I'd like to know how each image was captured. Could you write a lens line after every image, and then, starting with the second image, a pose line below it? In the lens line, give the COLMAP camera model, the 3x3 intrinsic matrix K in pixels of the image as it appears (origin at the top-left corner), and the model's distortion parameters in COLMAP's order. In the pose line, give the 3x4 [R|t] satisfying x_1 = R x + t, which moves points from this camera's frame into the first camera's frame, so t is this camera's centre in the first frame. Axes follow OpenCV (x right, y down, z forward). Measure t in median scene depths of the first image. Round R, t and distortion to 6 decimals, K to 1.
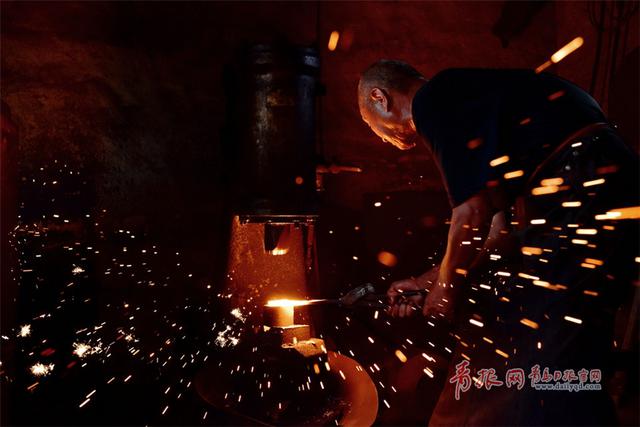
lens RADIAL K [[883.4, 0, 319.2], [0, 883.4, 216.0], [0, 0, 1]] dist [0.190444, 0.000000]
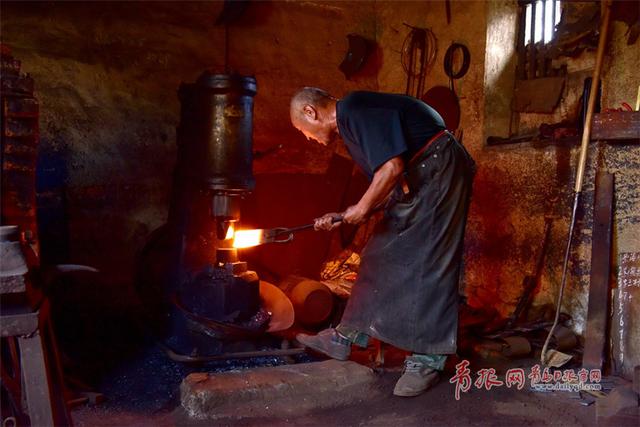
lens RADIAL K [[670.5, 0, 320.5], [0, 670.5, 215.7], [0, 0, 1]] dist [0.056792, 0.000000]
pose [[0.965734, 0.005640, 0.259473, -0.142376], [-0.016589, 0.999061, 0.040026, -0.003127], [-0.259004, -0.042959, 0.964920, -0.103898]]
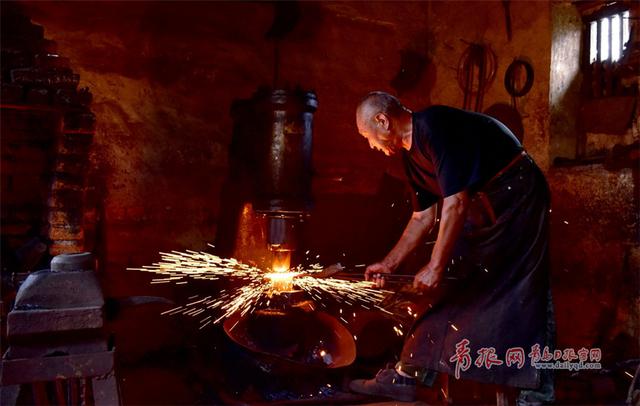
lens RADIAL K [[699.2, 0, 342.7], [0, 699.2, 181.4], [0, 0, 1]] dist [0.017850, 0.000000]
pose [[0.964372, 0.034573, 0.262280, -0.187266], [-0.025096, 0.998908, -0.039396, -0.005020], [-0.263356, 0.031410, 0.964187, -0.064228]]
